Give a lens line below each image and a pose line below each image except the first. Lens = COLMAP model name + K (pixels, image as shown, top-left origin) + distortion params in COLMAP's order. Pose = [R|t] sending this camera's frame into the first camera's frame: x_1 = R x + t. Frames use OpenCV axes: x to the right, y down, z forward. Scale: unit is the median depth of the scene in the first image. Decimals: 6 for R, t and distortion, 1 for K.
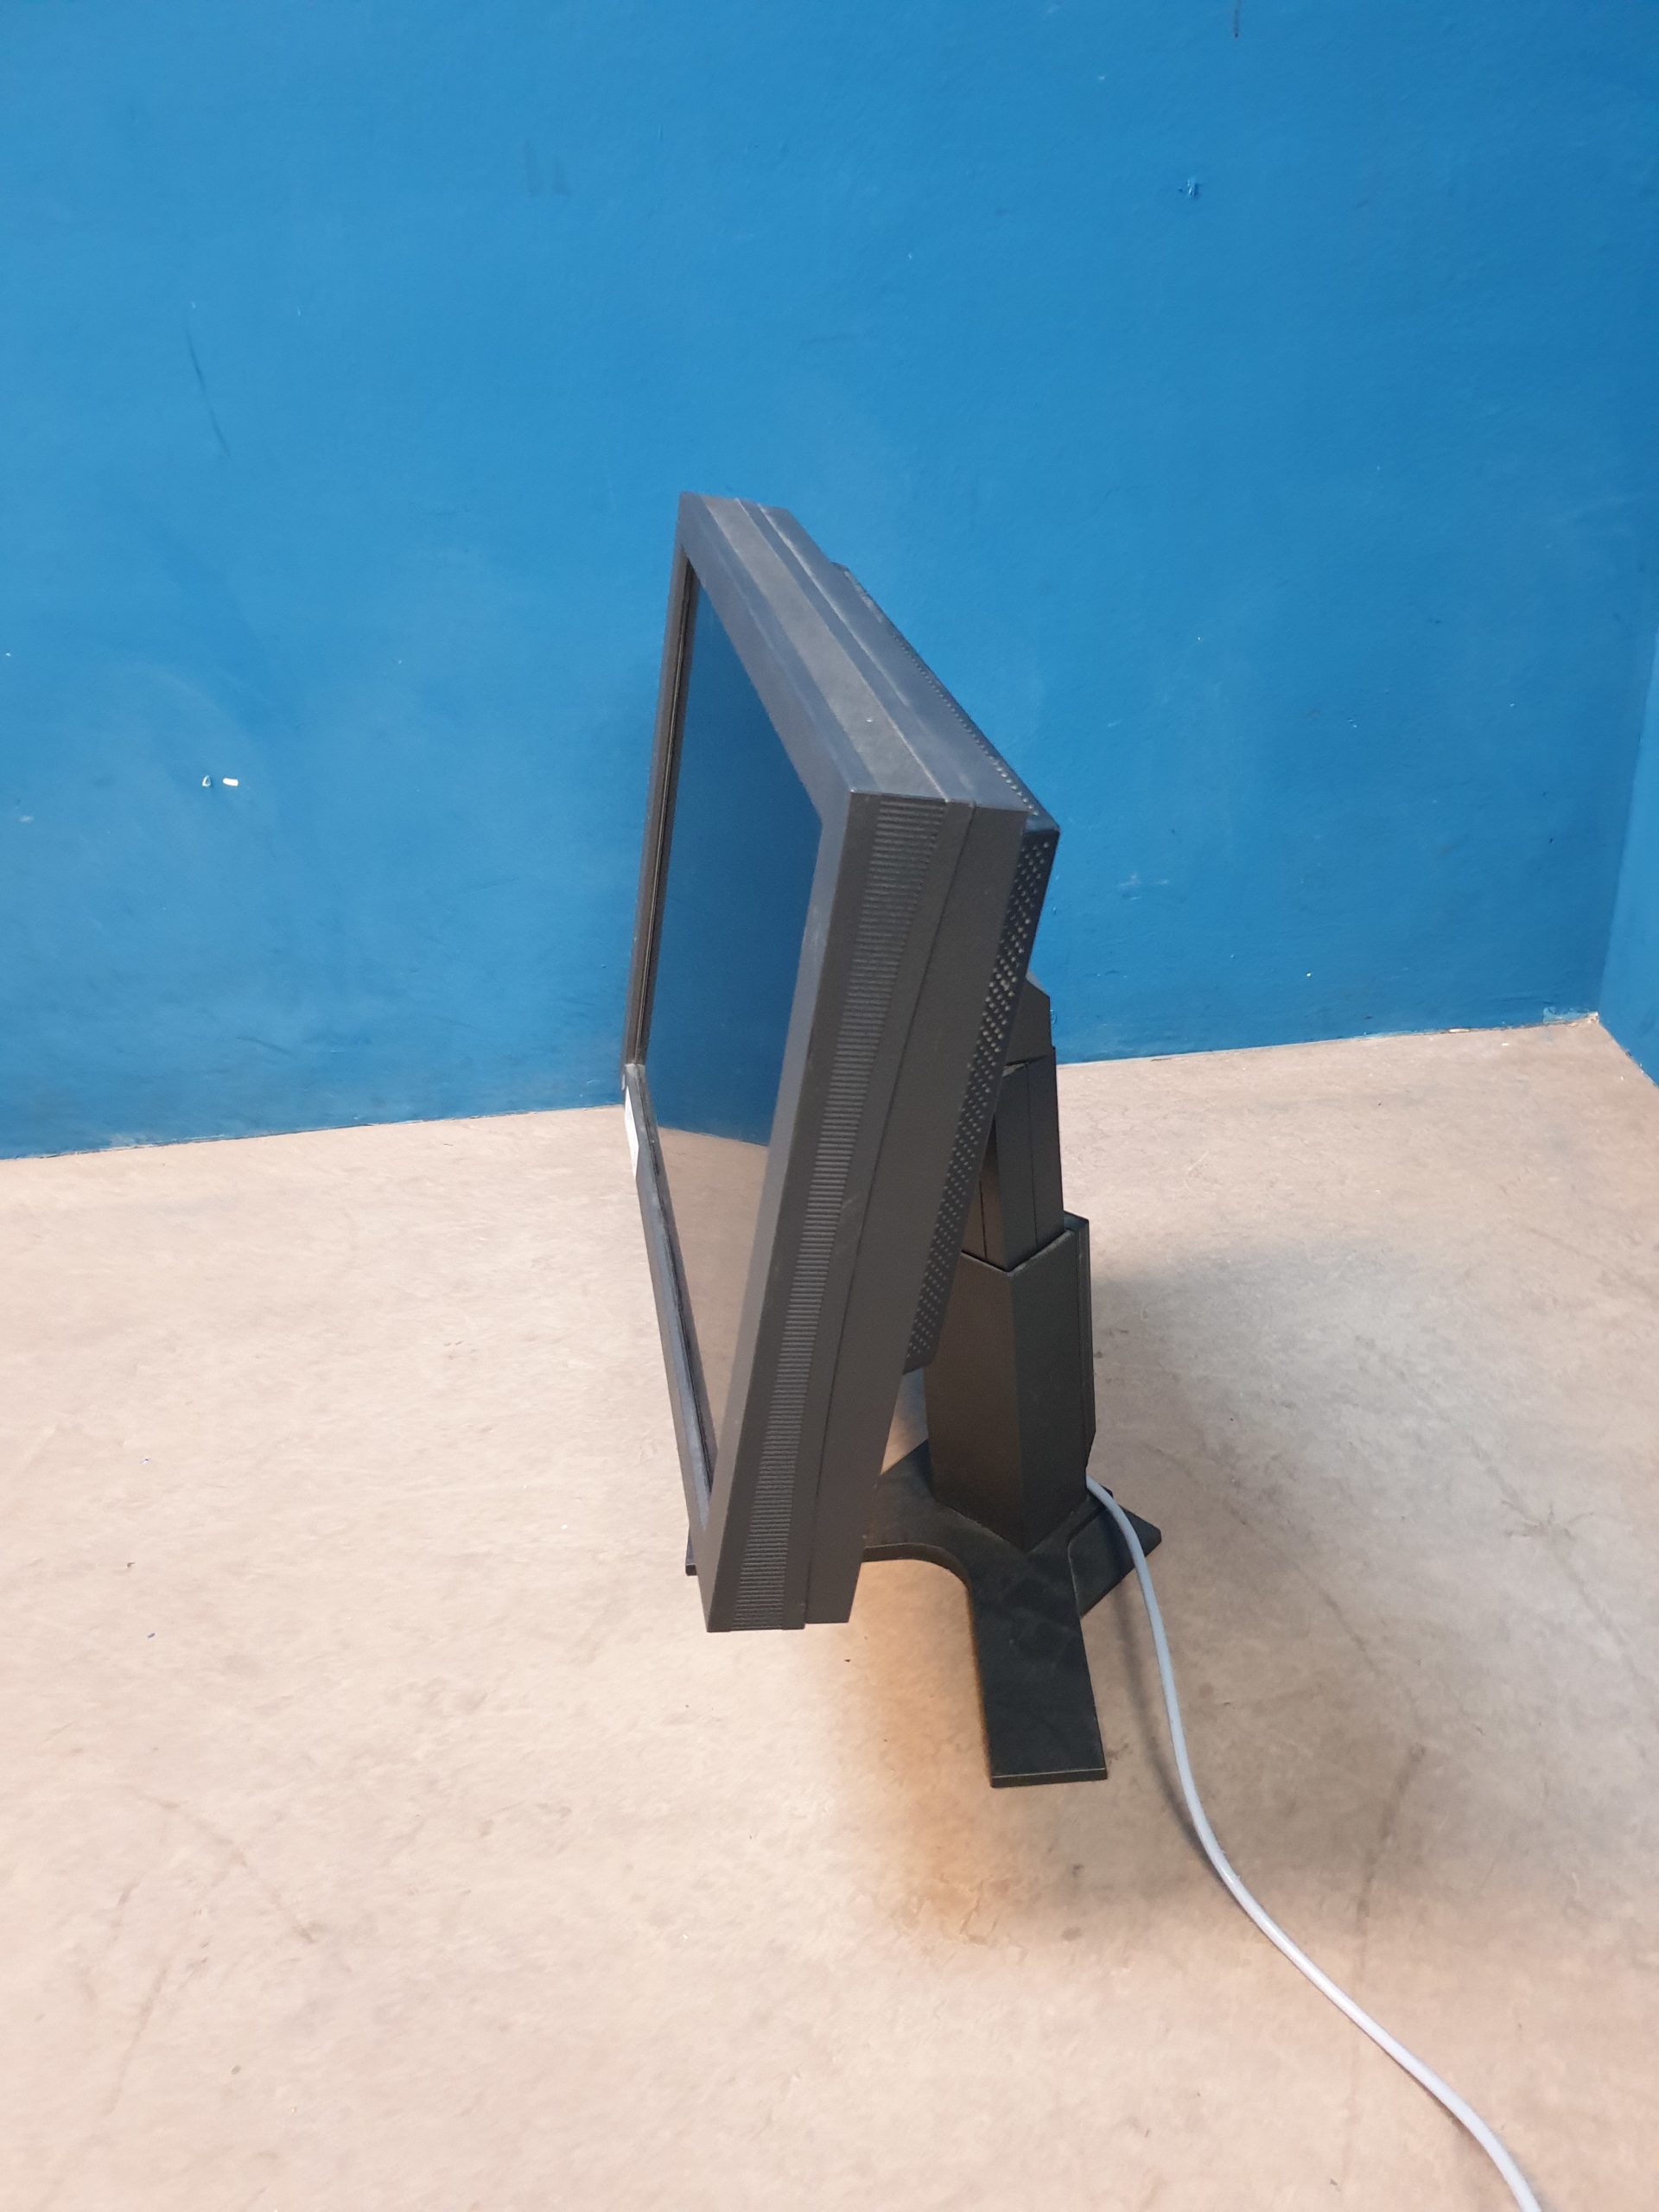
lens RADIAL K [[1726.9, 0, 842.7], [0, 1726.9, 1116.9], [0, 0, 1]] dist [-0.019860, 0.076346]
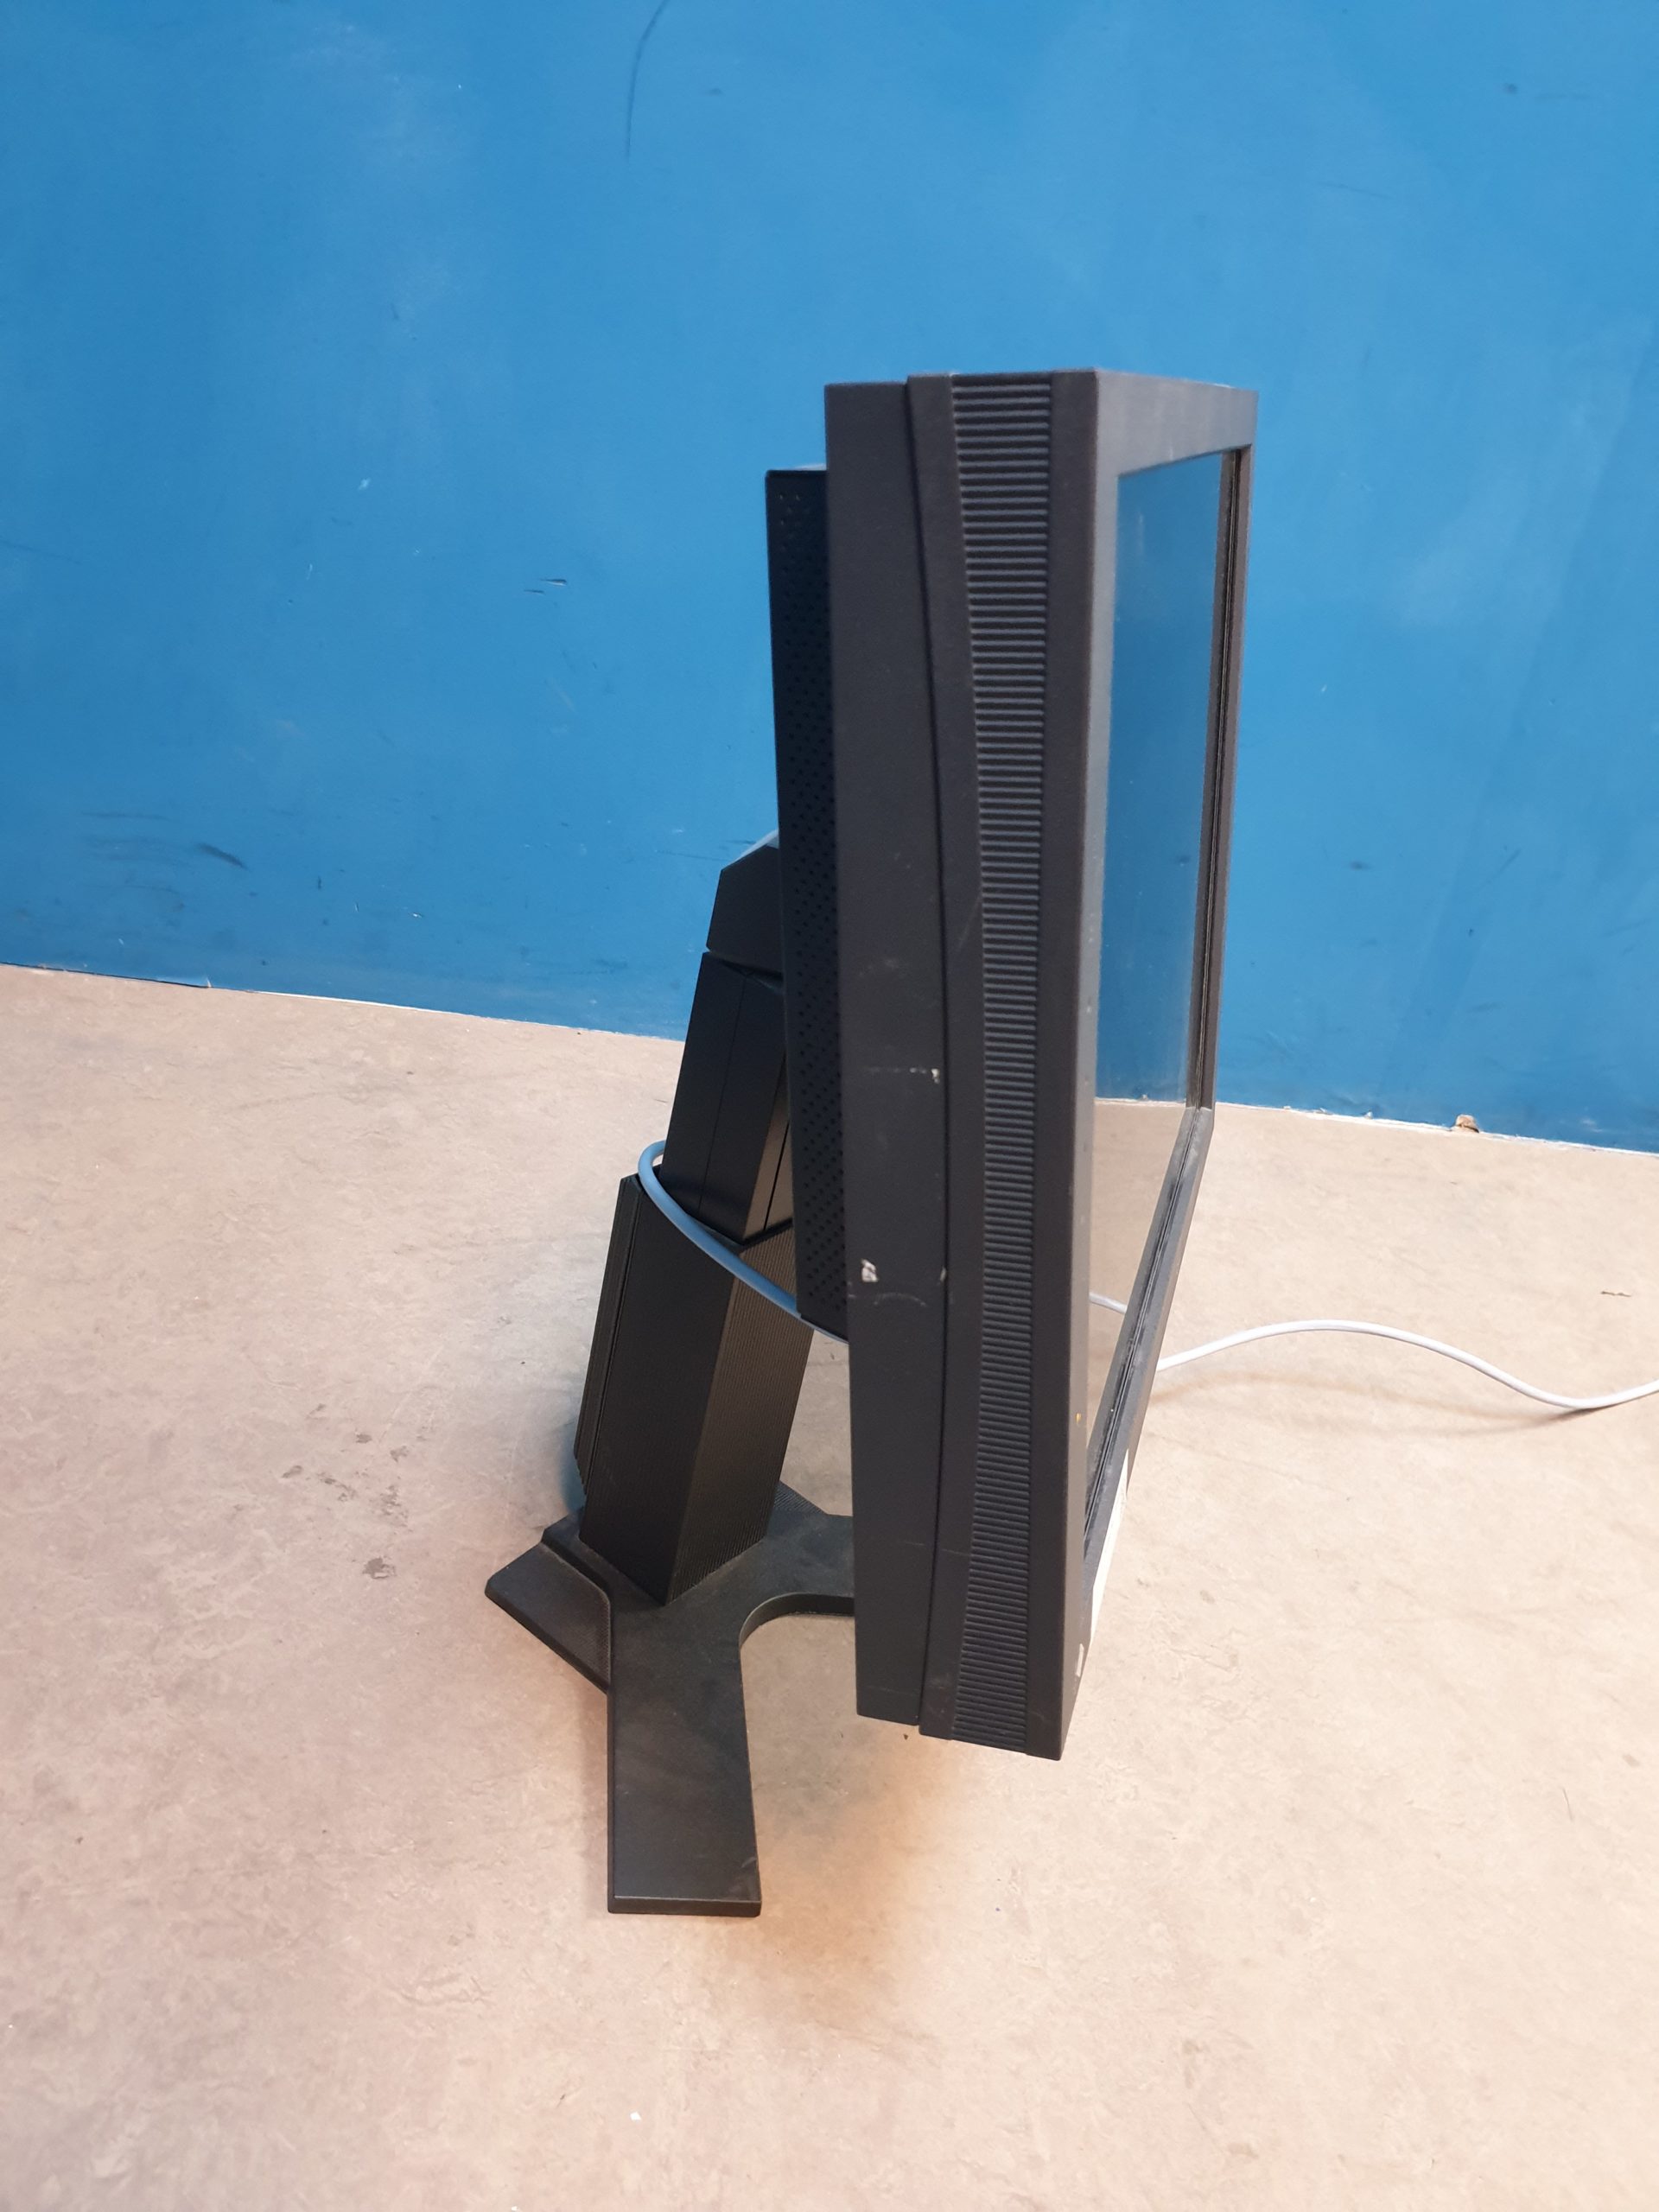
lens RADIAL K [[1726.9, 0, 842.7], [0, 1726.9, 1116.9], [0, 0, 1]] dist [-0.019860, 0.076346]
pose [[-0.118510, -0.398561, 0.909453, -0.557253], [0.310315, 0.855166, 0.415206, -0.252102], [-0.943218, 0.331423, 0.022333, 0.830147]]
